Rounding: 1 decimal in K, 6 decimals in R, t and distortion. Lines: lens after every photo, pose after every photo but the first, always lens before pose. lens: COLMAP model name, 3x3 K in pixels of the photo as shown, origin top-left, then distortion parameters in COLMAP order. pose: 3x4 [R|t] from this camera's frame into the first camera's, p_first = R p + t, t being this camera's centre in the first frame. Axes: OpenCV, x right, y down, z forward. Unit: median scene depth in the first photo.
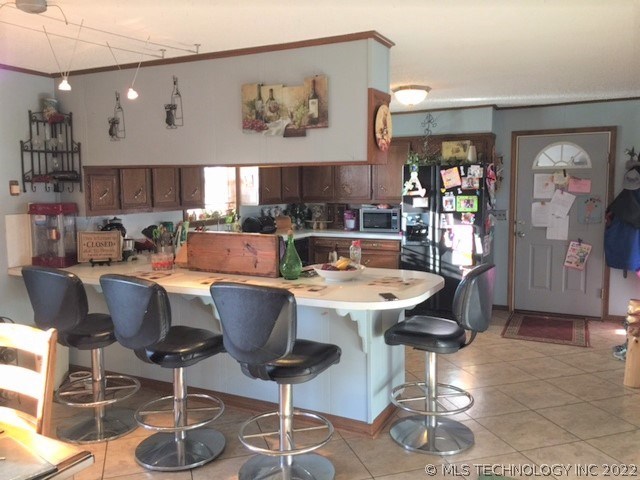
lens RADIAL K [[546.3, 0, 320.3], [0, 546.3, 238.7], [0, 0, 1]] dist [0.065756, -0.062584]
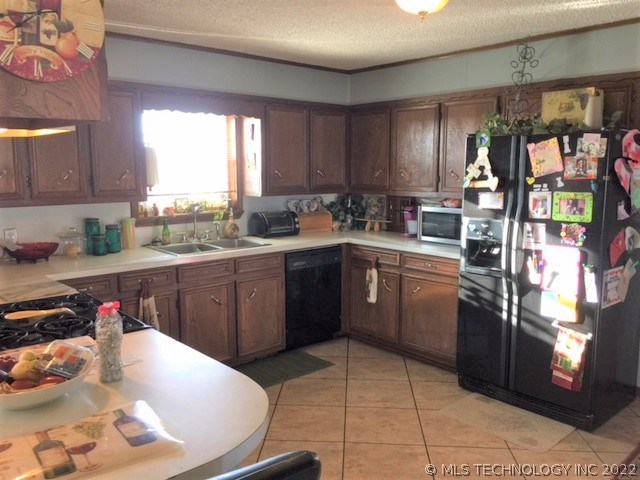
lens RADIAL K [[546.3, 0, 319.1], [0, 546.3, 239.9], [0, 0, 1]] dist [0.065756, -0.062584]
pose [[0.932997, 0.057431, -0.355273, 0.223816], [-0.043649, 0.997955, 0.046695, -0.044662], [0.357228, -0.028059, 0.933595, 0.401541]]
